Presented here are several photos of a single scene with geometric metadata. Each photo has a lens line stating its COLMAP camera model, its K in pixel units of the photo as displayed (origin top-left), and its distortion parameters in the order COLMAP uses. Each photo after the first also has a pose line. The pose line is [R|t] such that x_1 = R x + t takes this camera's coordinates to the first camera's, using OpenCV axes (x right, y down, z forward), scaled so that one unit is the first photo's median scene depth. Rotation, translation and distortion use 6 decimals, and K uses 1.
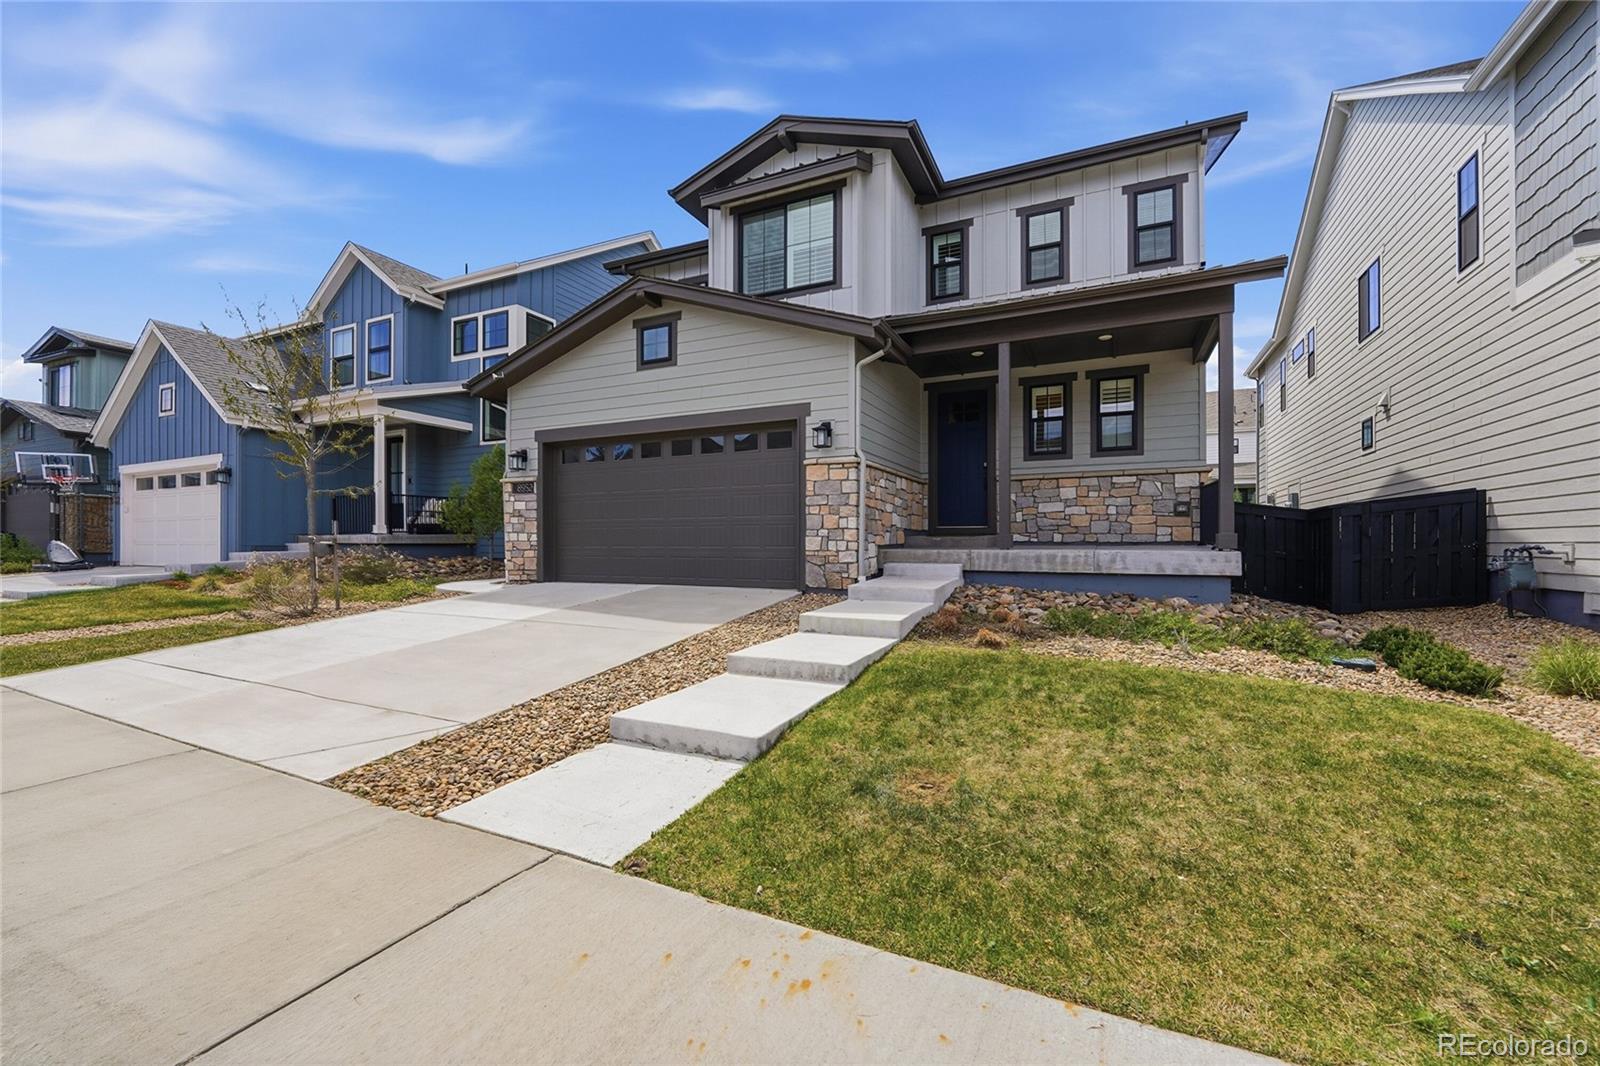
lens RADIAL K [[659.6, 0, 789.8], [0, 659.6, 541.4], [0, 0, 1]] dist [-0.000684, -0.000059]
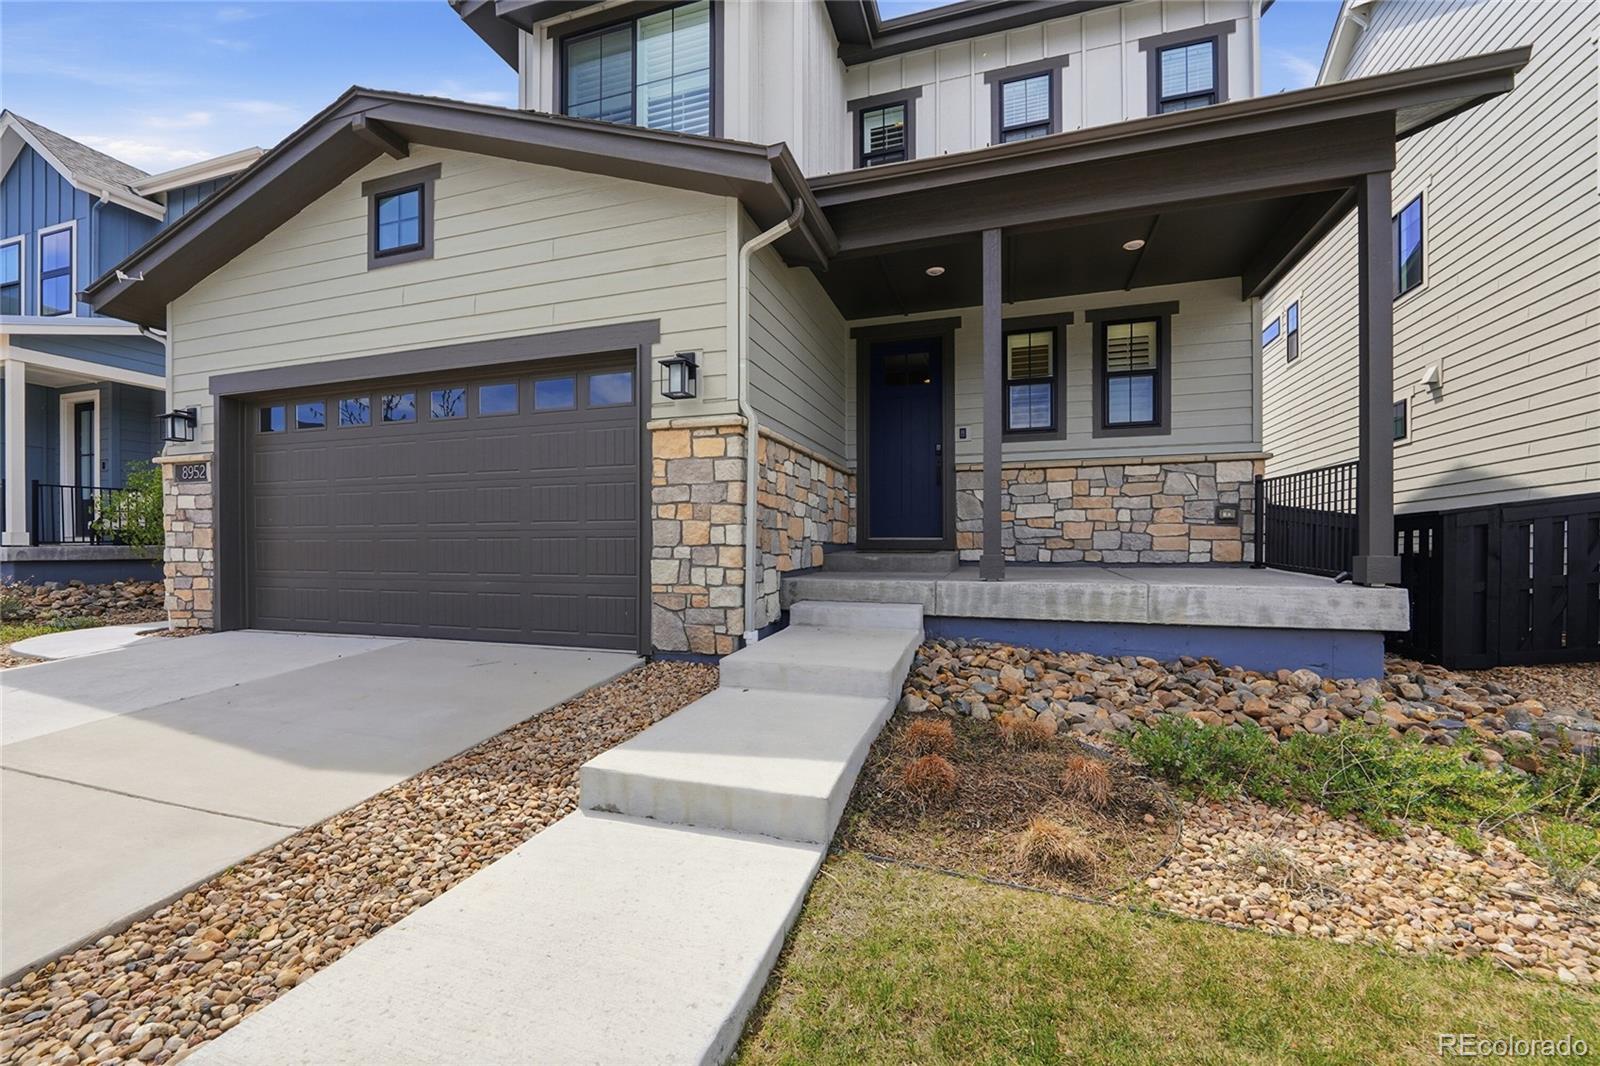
lens RADIAL K [[659.6, 0, 789.8], [0, 659.6, 541.4], [0, 0, 1]] dist [-0.000684, -0.000059]
pose [[0.991092, 0.000786, 0.133175, 0.058514], [0.000159, 0.999975, -0.007091, -0.016490], [-0.133178, 0.007049, 0.991067, 0.385301]]
